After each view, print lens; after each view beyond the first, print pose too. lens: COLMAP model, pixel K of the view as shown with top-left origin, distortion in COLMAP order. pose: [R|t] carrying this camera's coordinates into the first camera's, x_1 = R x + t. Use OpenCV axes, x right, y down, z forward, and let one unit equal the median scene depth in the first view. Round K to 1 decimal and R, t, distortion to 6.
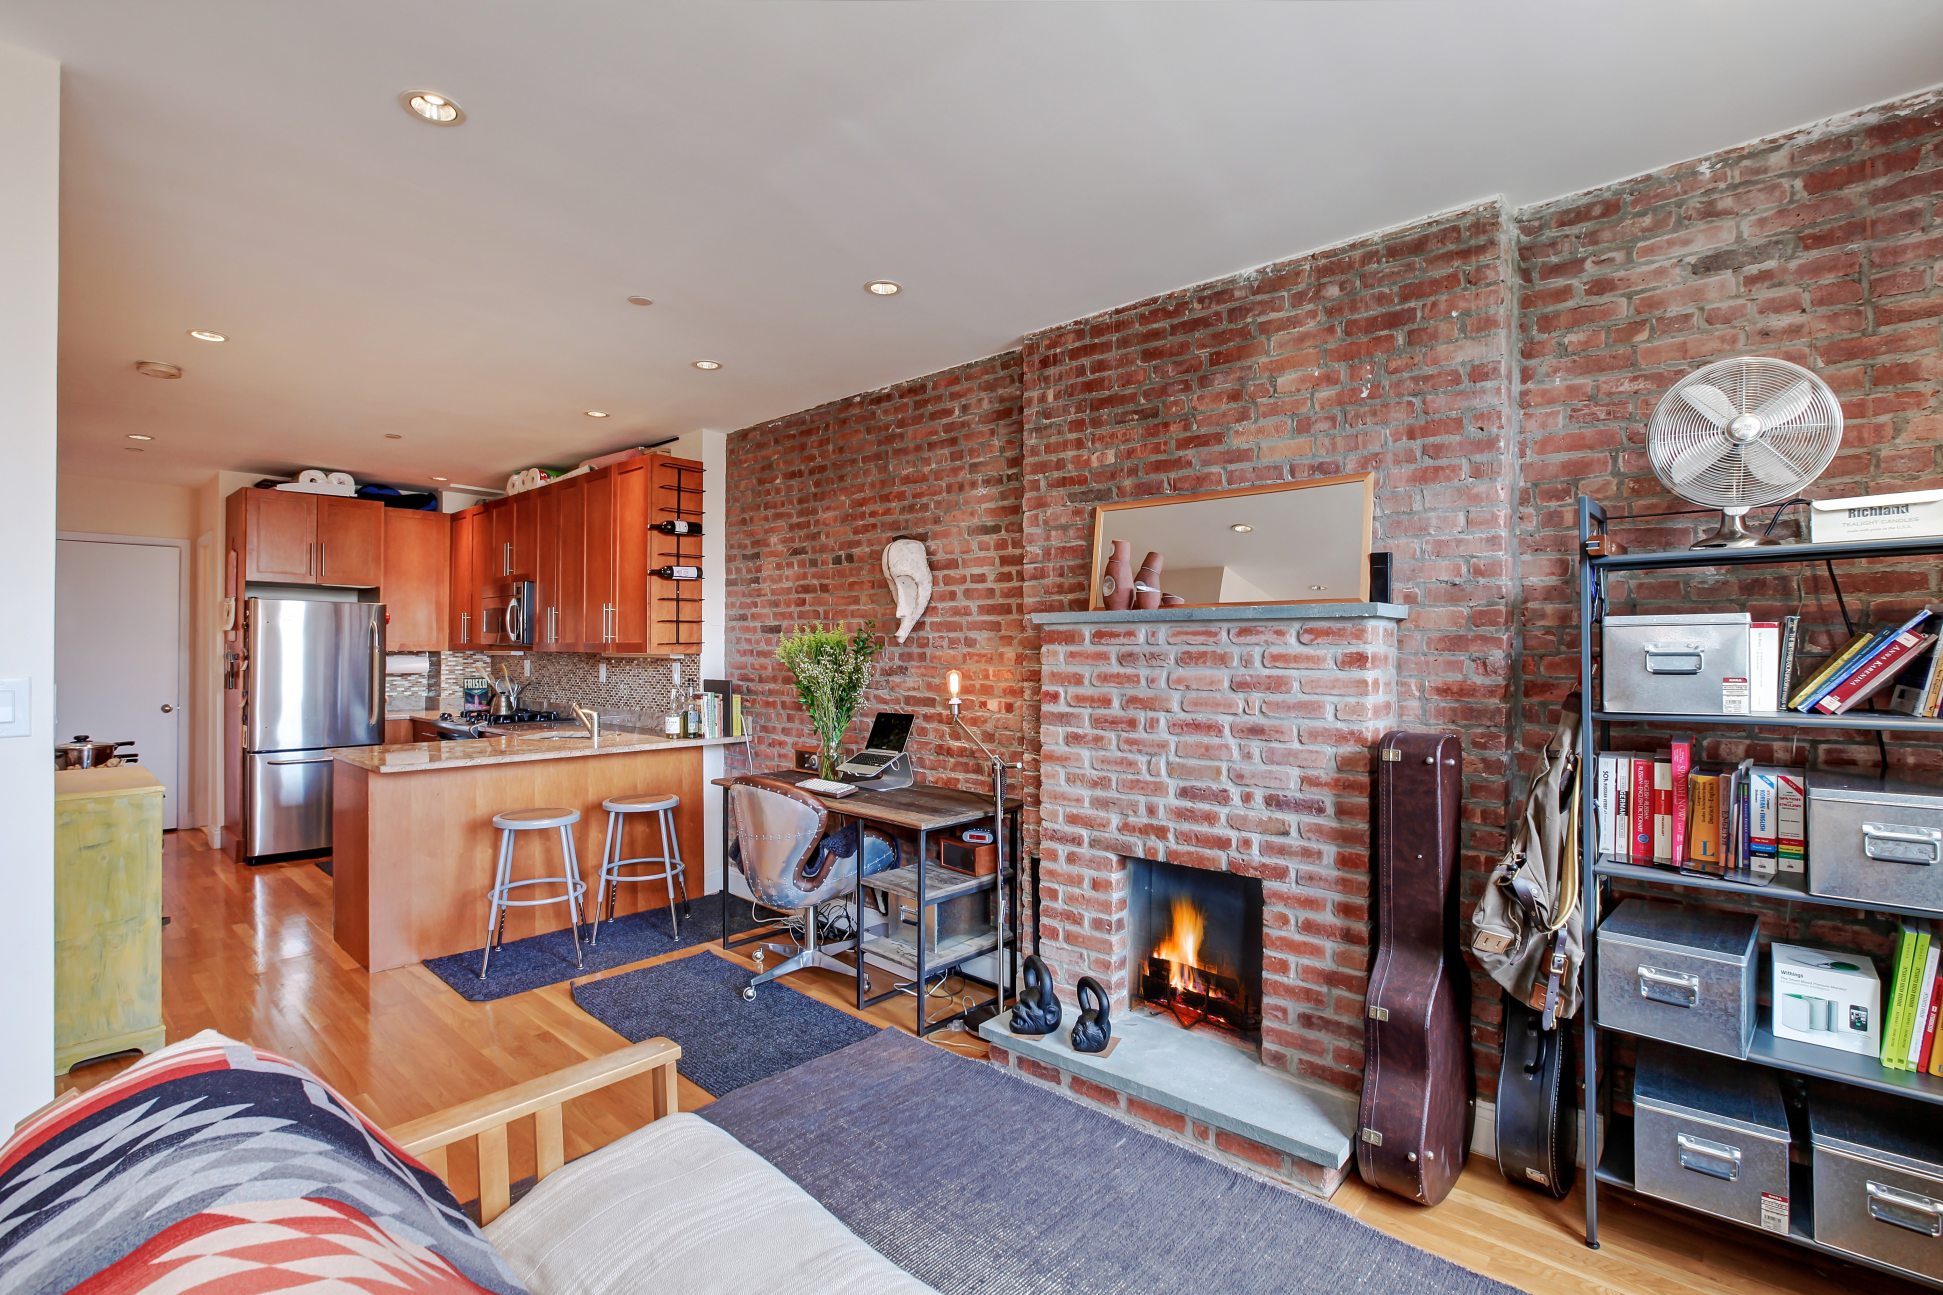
lens RADIAL K [[887.4, 0, 961.7], [0, 887.4, 653.5], [0, 0, 1]] dist [-0.000882, 0.000756]
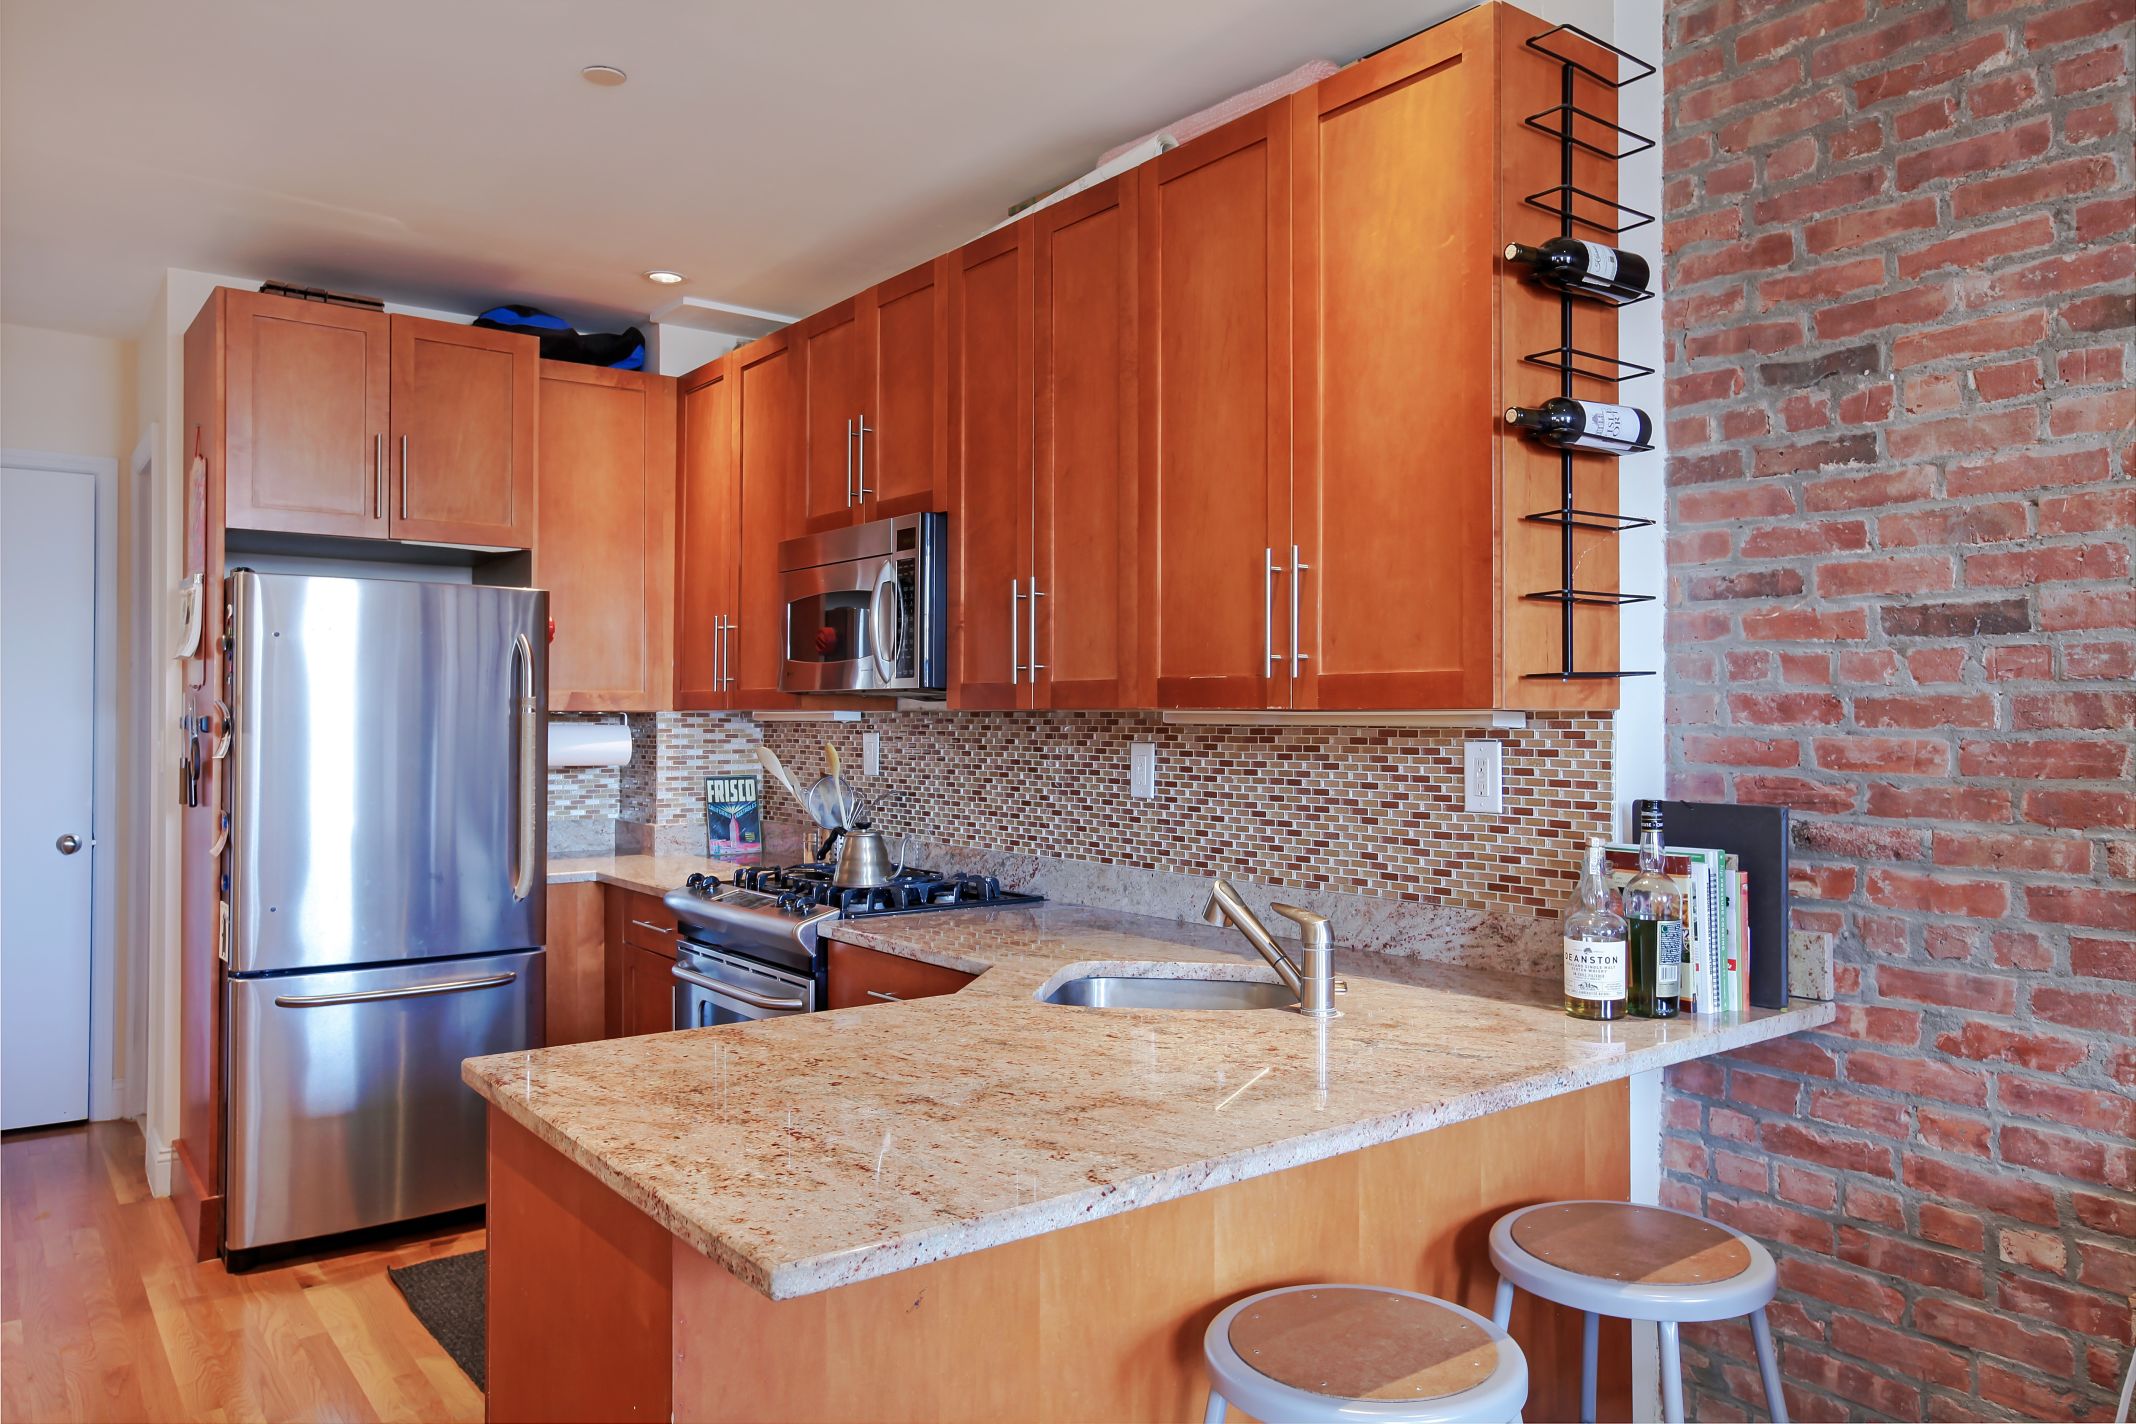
lens RADIAL K [[1468.2, 0, 1073.5], [0, 1468.2, 706.0], [0, 0, 1]] dist [-0.000432, -0.001580]
pose [[0.986693, -0.003295, -0.162559, -0.332602], [0.001631, 0.999945, -0.010367, 0.002604], [0.162584, 0.009963, 0.986644, 0.421434]]
